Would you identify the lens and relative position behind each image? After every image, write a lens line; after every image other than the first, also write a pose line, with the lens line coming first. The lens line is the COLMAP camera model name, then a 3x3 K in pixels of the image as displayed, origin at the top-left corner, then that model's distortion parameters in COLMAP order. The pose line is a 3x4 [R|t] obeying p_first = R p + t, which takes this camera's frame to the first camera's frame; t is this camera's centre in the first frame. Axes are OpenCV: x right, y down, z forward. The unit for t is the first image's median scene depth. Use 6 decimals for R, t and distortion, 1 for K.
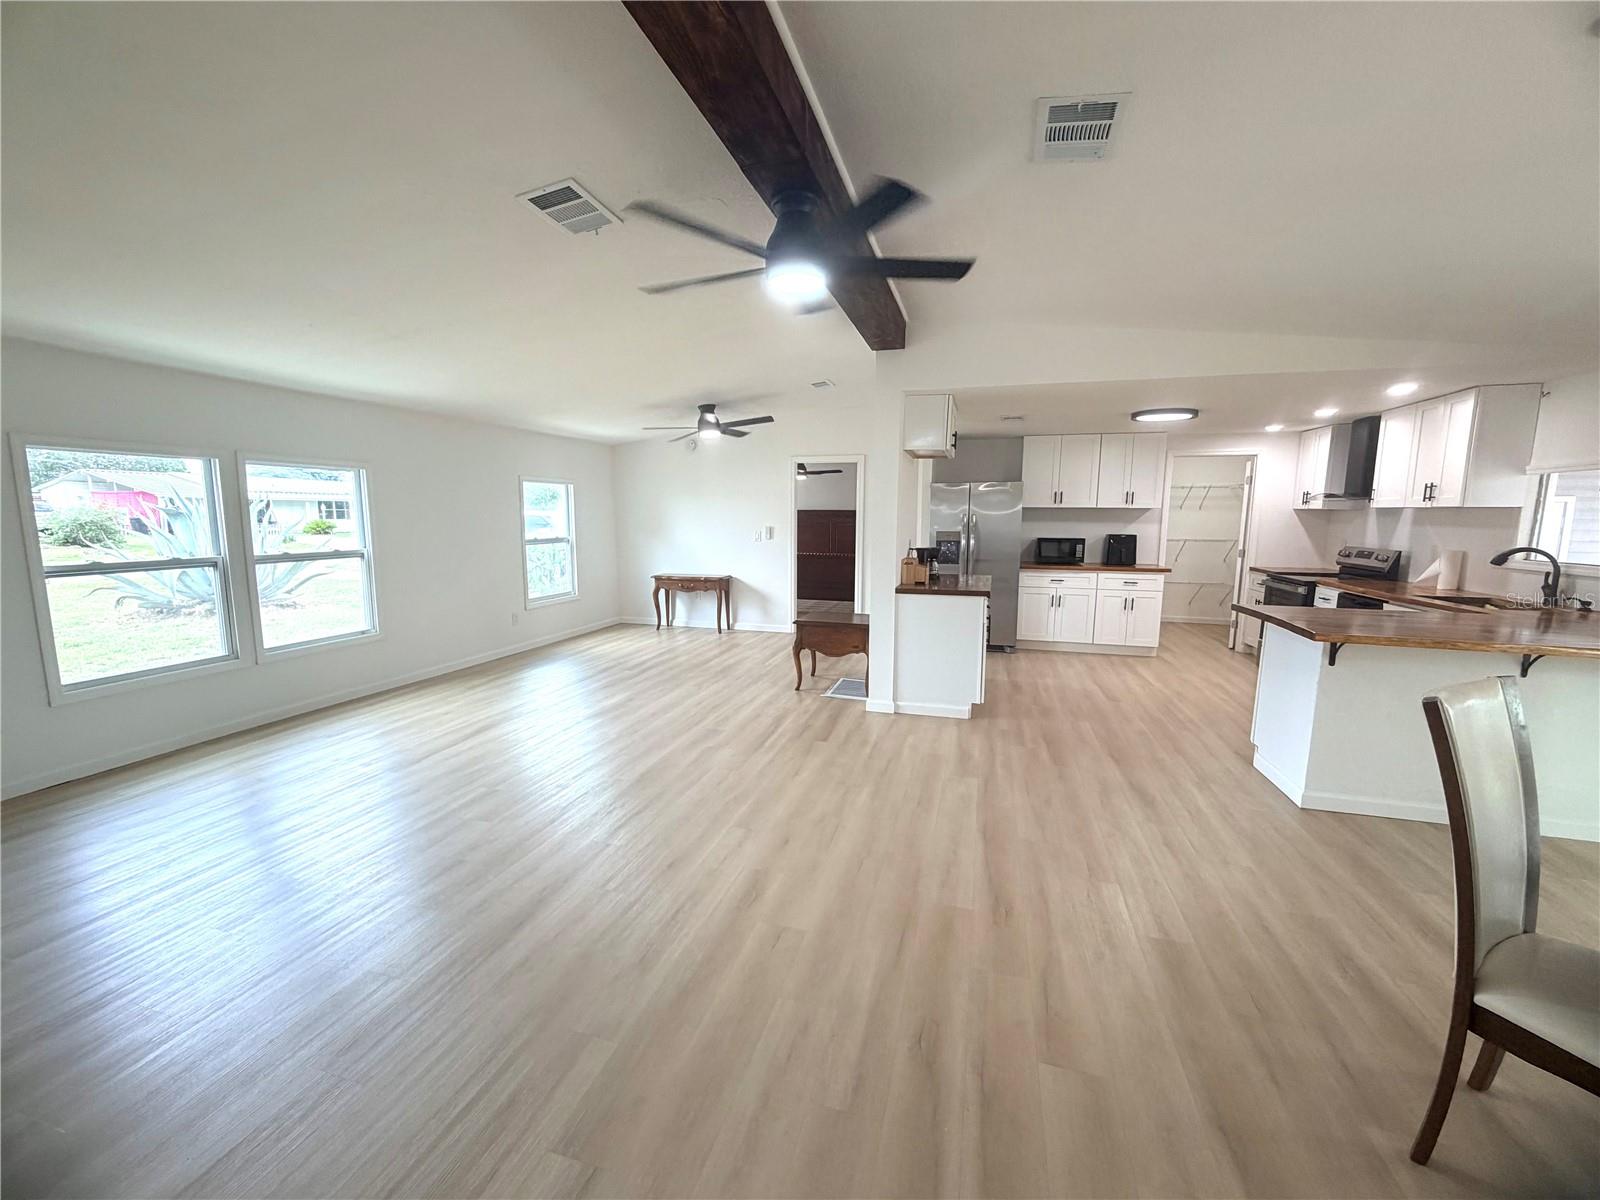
lens RADIAL K [[639.3, 0, 794.2], [0, 639.3, 601.0], [0, 0, 1]] dist [-0.000886, -0.000441]
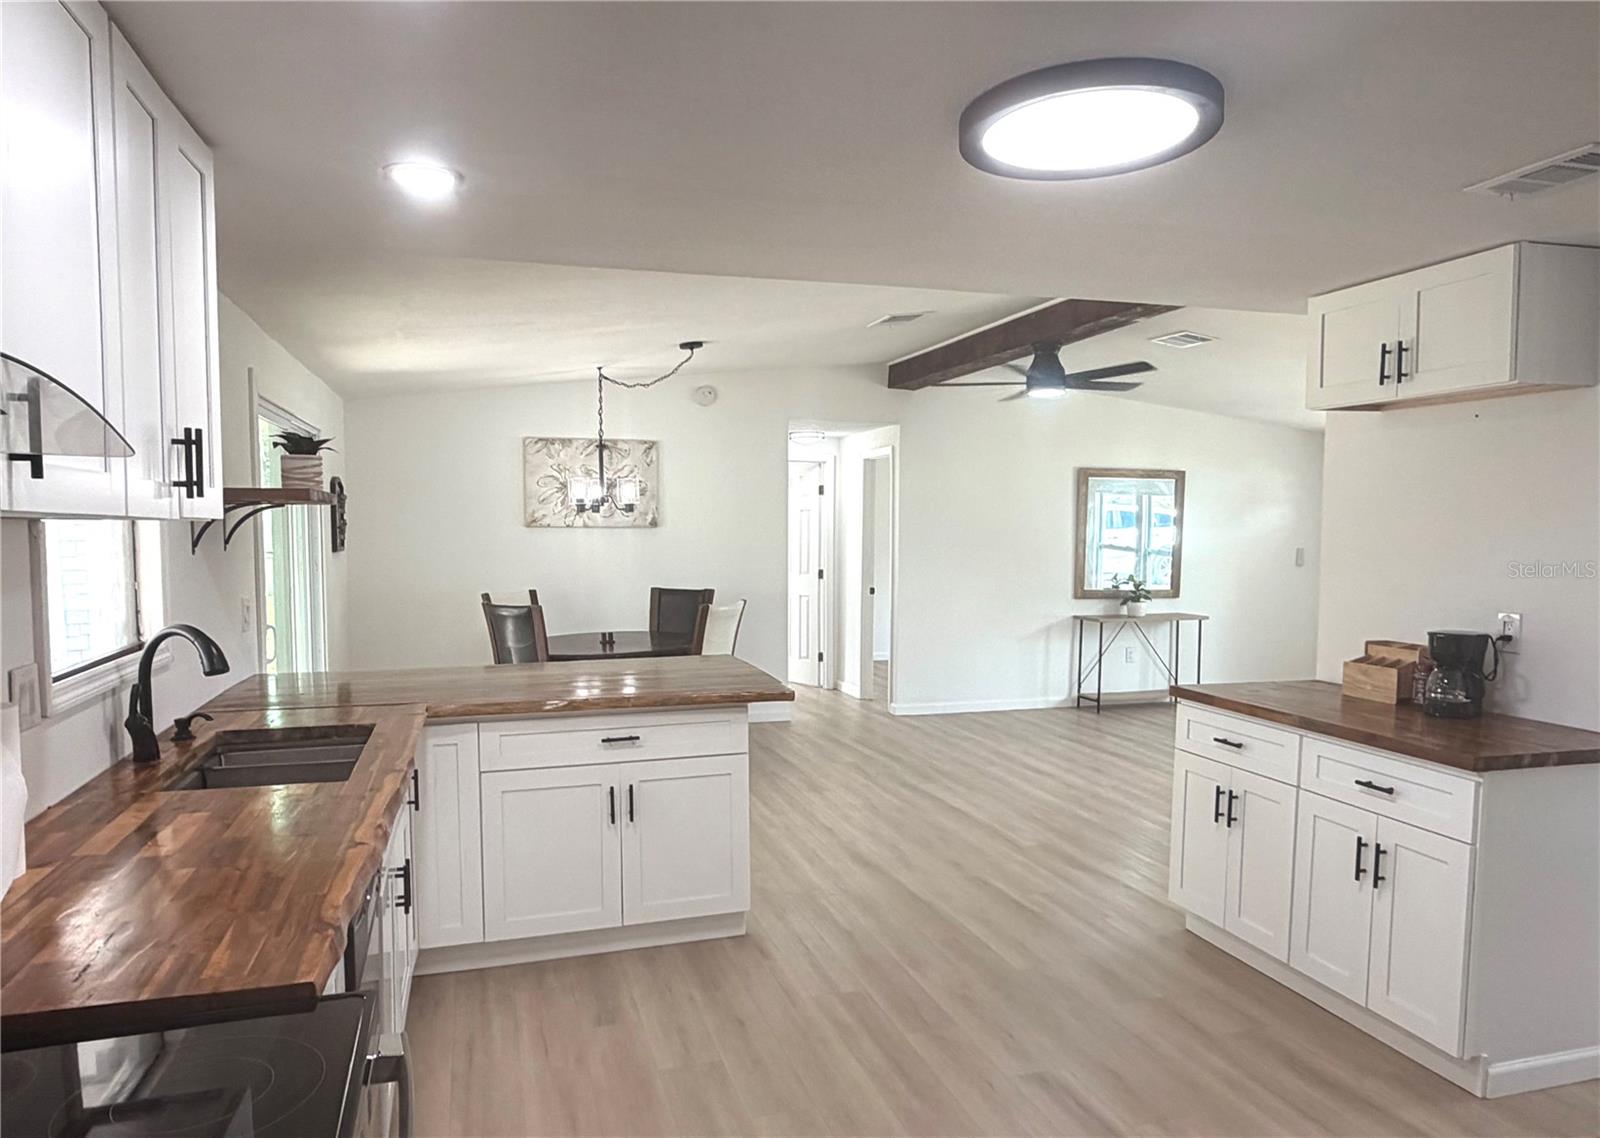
lens RADIAL K [[1077.6, 0, 793.6], [0, 1077.6, 569.6], [0, 0, 1]] dist [0.011072, 0.000704]
pose [[-0.834047, 0.014992, -0.551489, 0.922434], [-0.082327, 0.985056, 0.151287, -0.192559], [0.545515, 0.171583, -0.820349, 1.343094]]
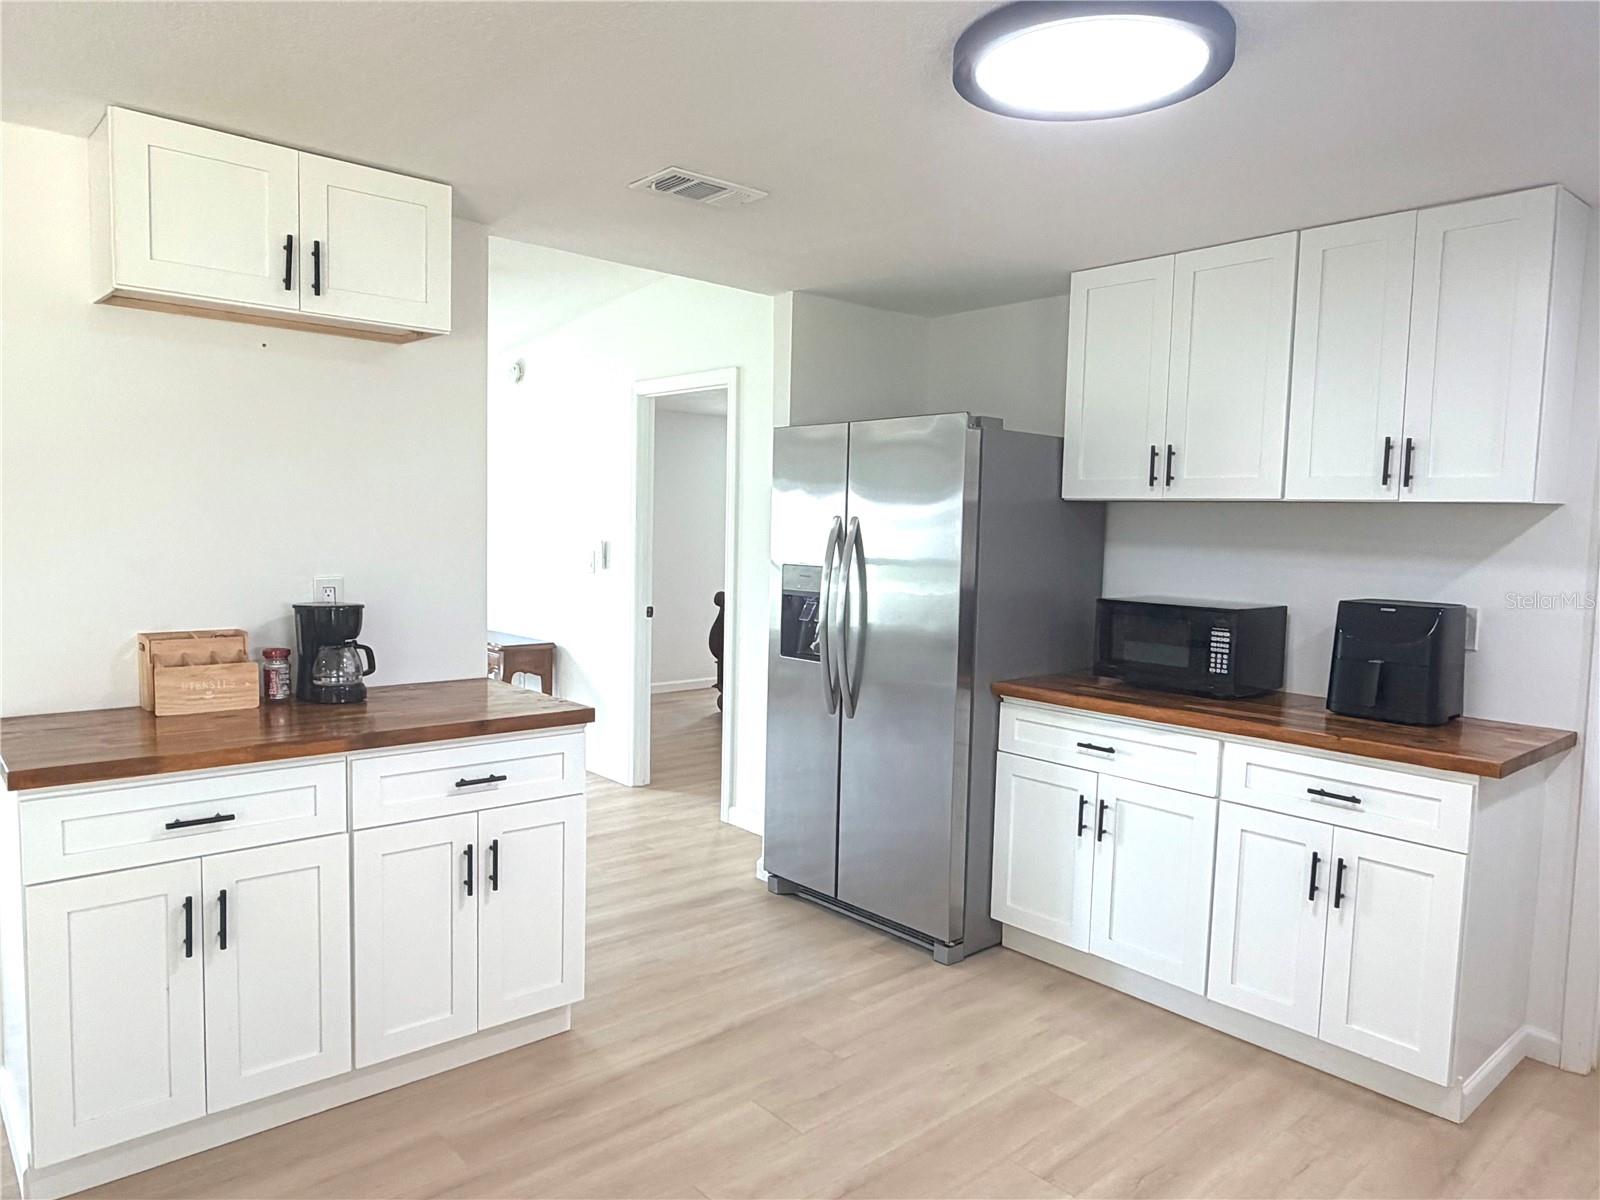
lens RADIAL K [[1071.3, 0, 790.2], [0, 1071.3, 607.0], [0, 0, 1]] dist [0.003281, -0.004551]
pose [[0.847894, 0.060253, -0.526730, 0.714736], [-0.092590, 0.995081, -0.035218, -0.086107], [0.522018, 0.078631, 0.849302, 0.669677]]
